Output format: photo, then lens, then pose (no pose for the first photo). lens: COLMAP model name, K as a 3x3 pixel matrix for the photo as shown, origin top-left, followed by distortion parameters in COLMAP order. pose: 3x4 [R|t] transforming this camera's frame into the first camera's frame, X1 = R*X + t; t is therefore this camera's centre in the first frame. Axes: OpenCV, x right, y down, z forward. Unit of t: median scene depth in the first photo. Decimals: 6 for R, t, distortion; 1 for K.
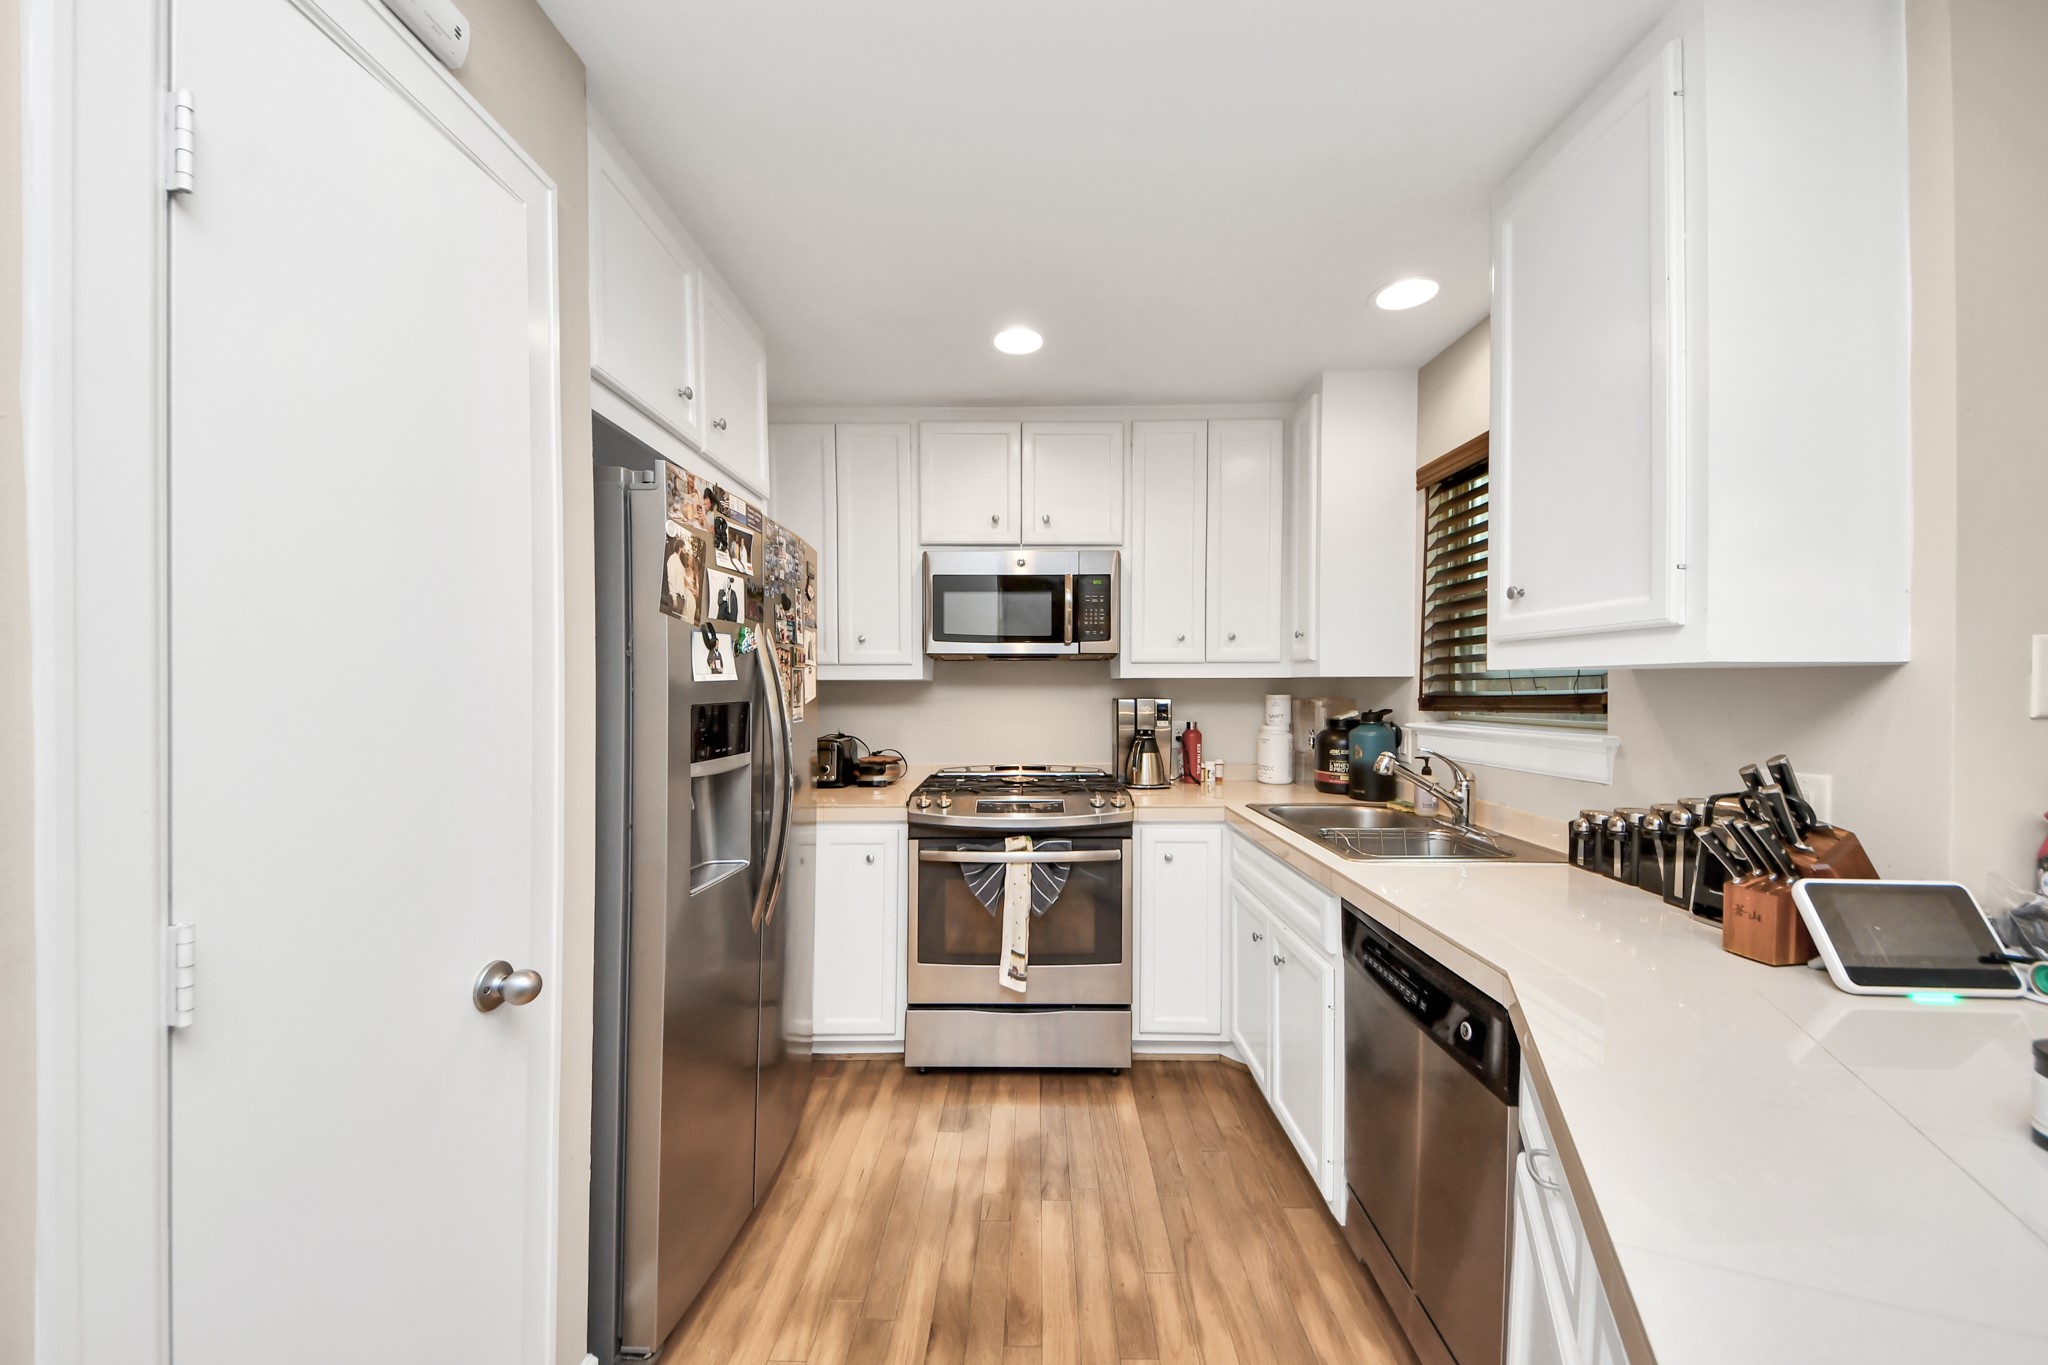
lens RADIAL K [[712.1, 0, 1019.7], [0, 712.1, 690.2], [0, 0, 1]] dist [0.051783, -0.022817]
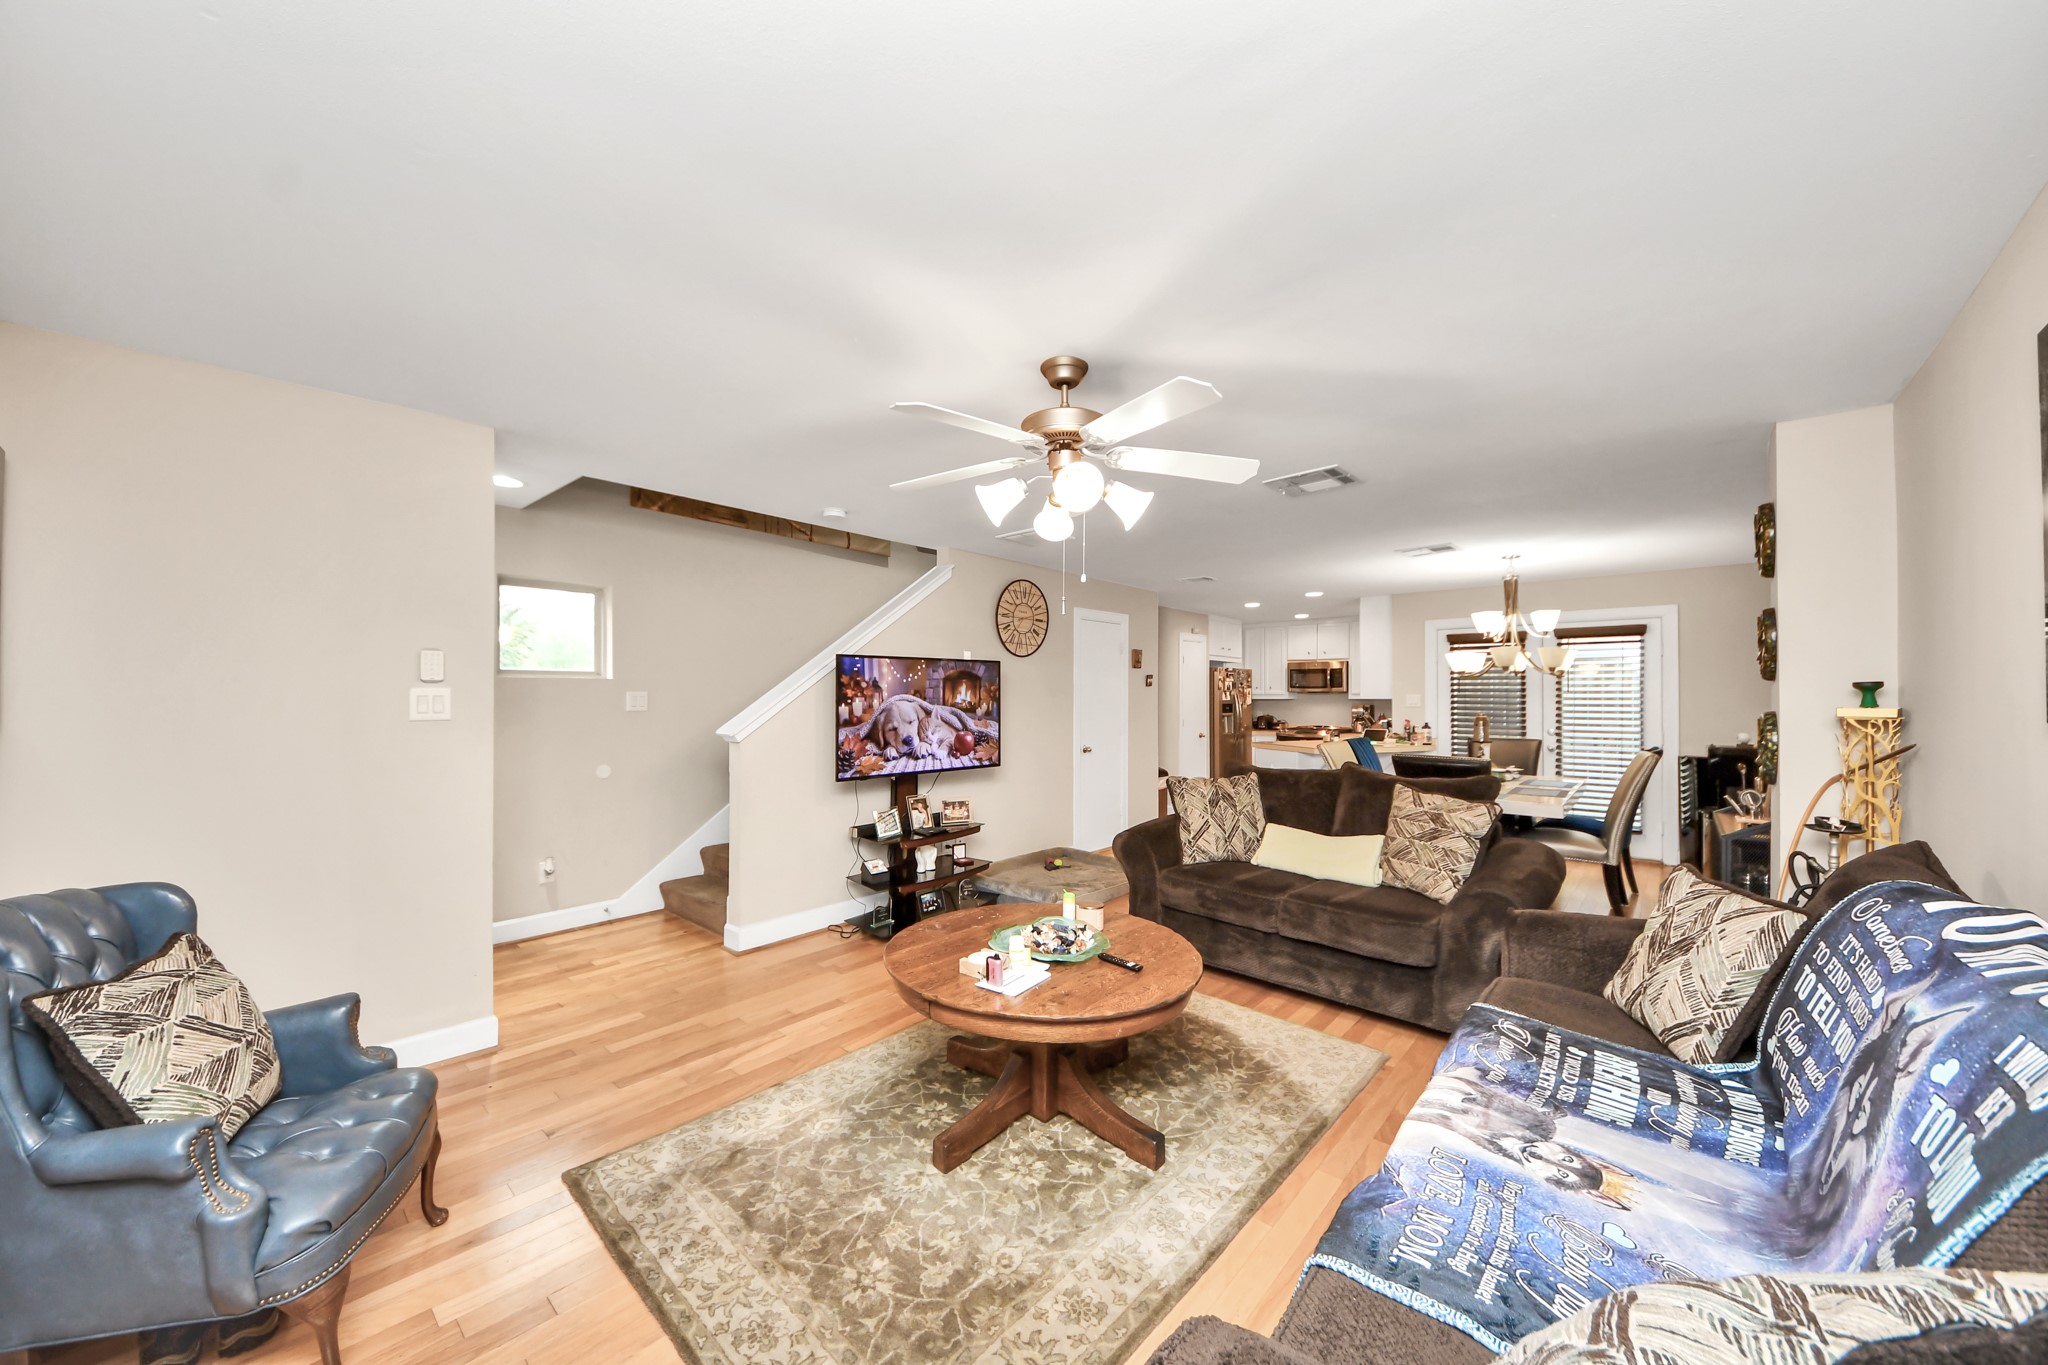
lens RADIAL K [[720.0, 0, 1016.1], [0, 720.0, 689.2], [0, 0, 1]] dist [0.051413, -0.030694]
pose [[0.756071, -0.006930, -0.654453, 1.387030], [-0.001734, 0.999919, -0.012592, -0.019348], [0.654487, 0.010655, 0.755998, -3.000451]]
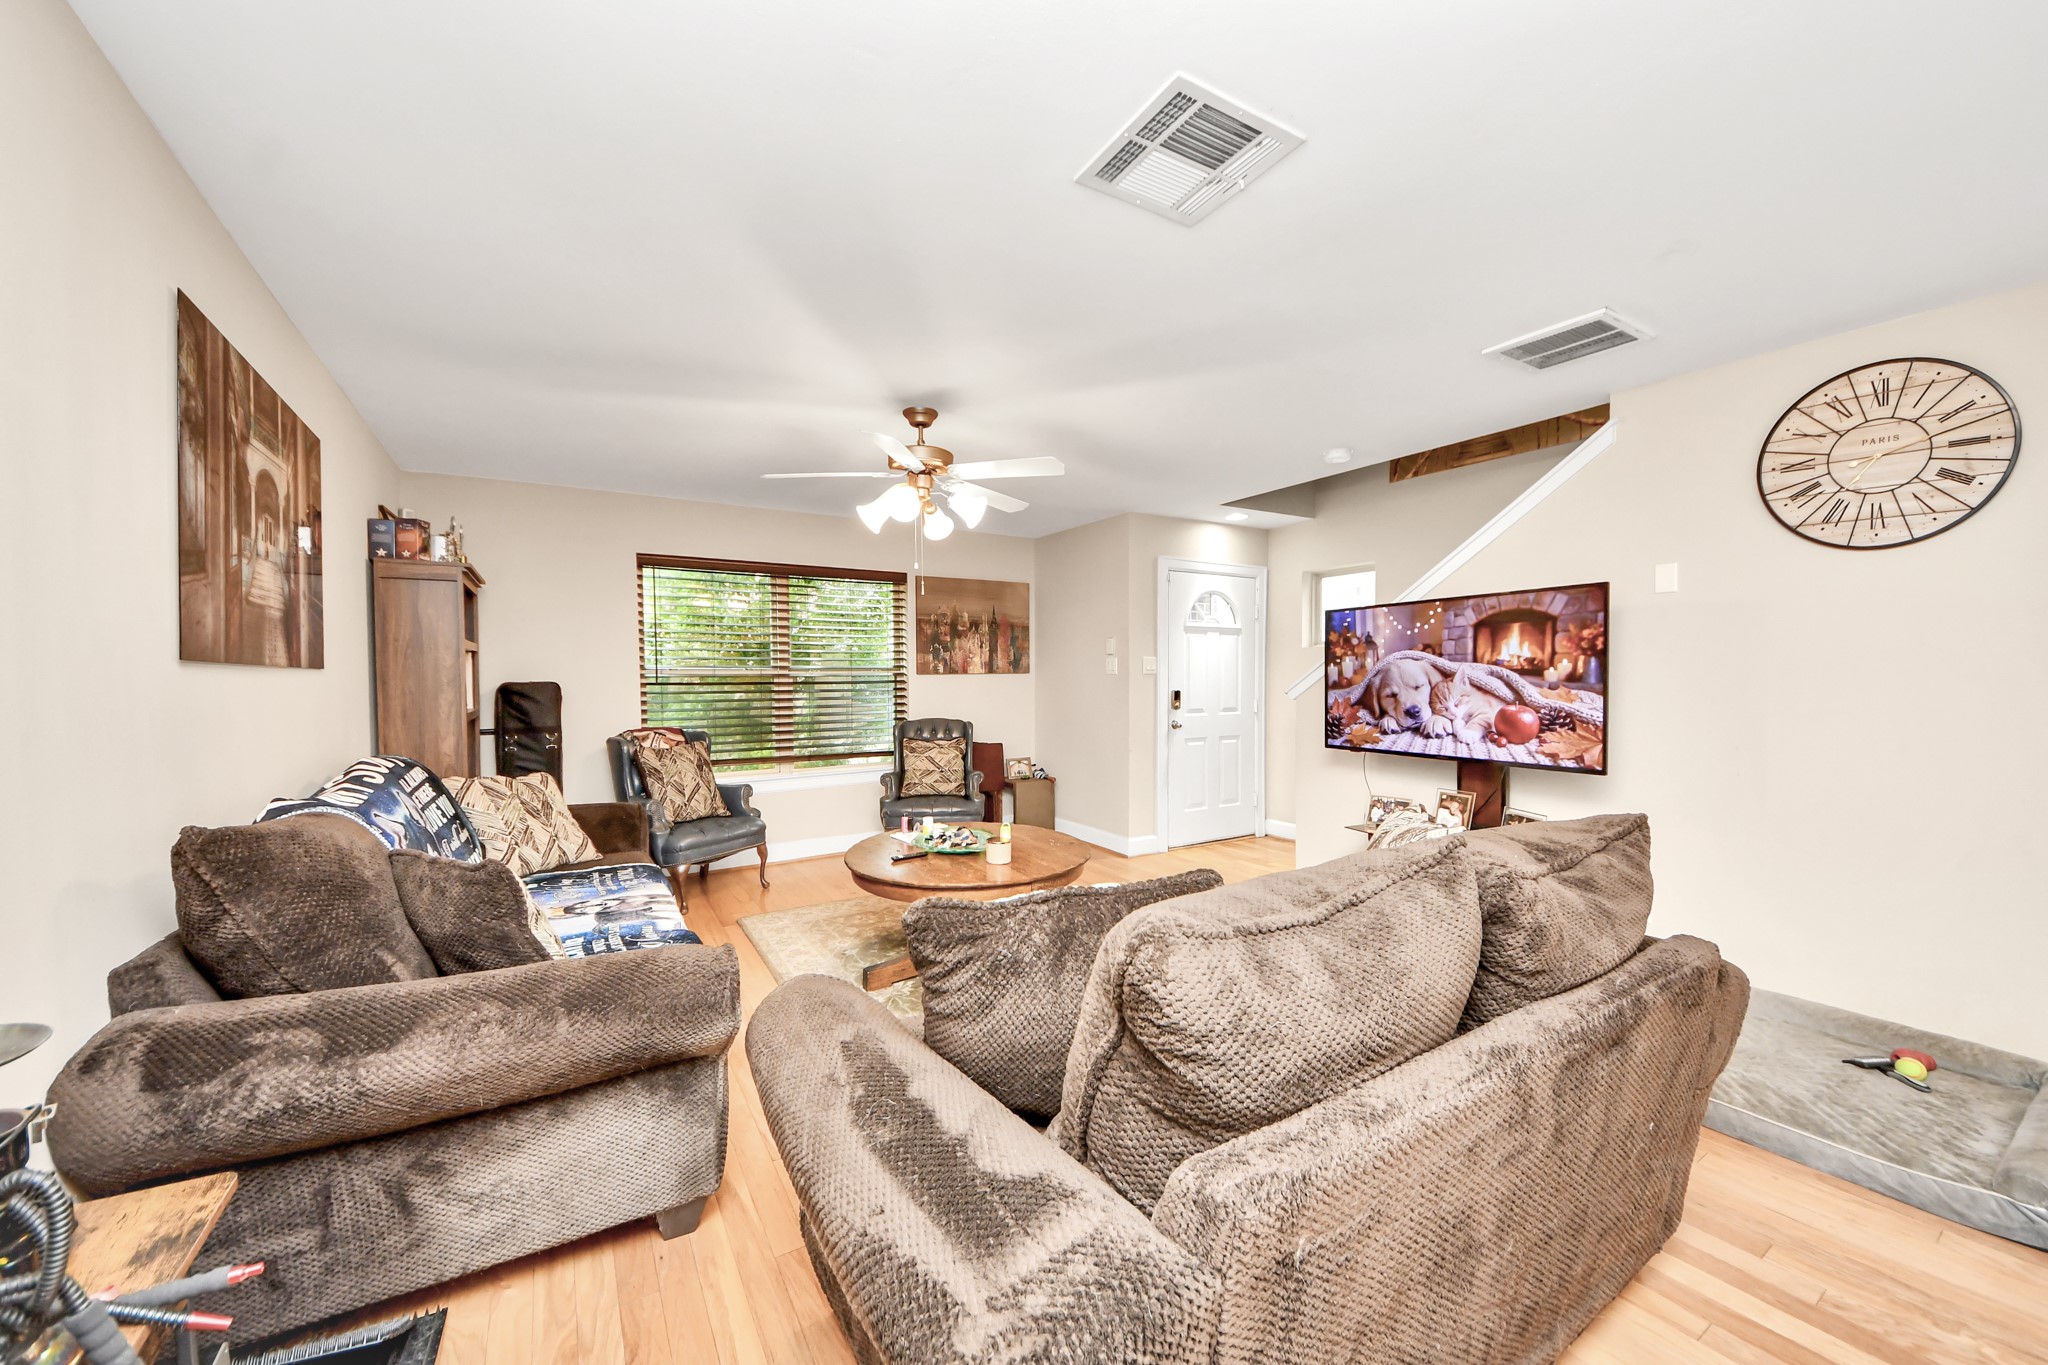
lens RADIAL K [[721.9, 0, 1021.7], [0, 721.9, 673.6], [0, 0, 1]] dist [0.000924, -0.008709]
pose [[-0.836618, 0.001651, -0.547784, 1.372643], [0.002663, 0.999996, -0.001053, 0.015922], [0.547780, -0.002340, -0.836619, -1.011216]]
